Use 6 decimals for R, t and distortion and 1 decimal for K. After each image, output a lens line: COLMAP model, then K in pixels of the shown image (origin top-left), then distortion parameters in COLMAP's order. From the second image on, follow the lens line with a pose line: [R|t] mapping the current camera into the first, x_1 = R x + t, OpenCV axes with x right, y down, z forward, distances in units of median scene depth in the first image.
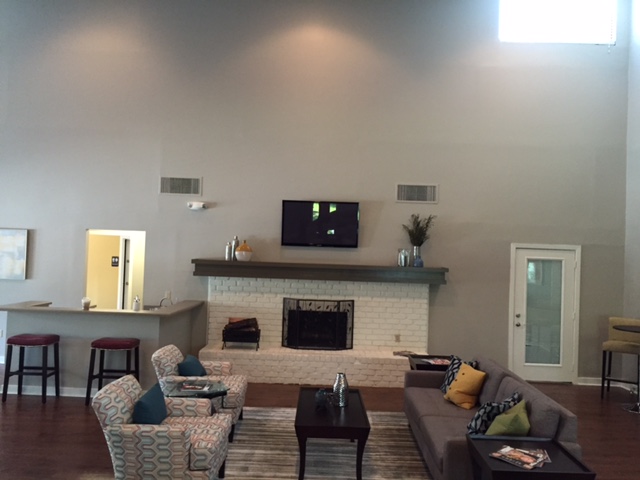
lens RADIAL K [[542.5, 0, 320.7], [0, 542.5, 247.2], [0, 0, 1]] dist [0.065176, -0.028220]
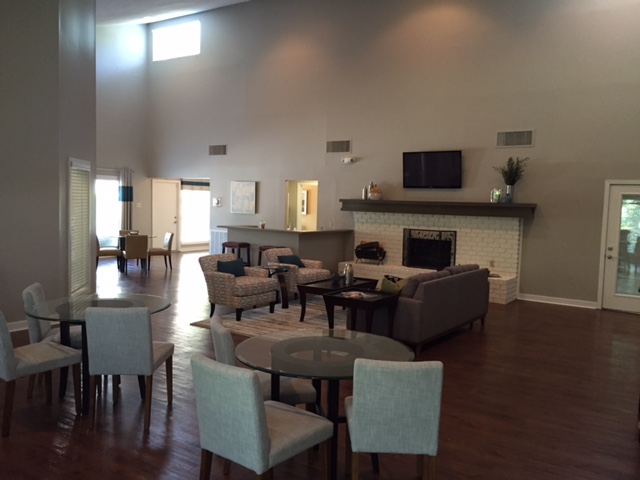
lens RADIAL K [[542.5, 0, 317.8], [0, 542.5, 236.9], [0, 0, 1]] dist [0.065176, -0.028220]
pose [[0.828200, 0.026861, -0.559789, 0.489929], [0.006748, 0.998300, 0.057886, 0.037302], [0.560392, -0.051719, 0.826611, -0.191838]]
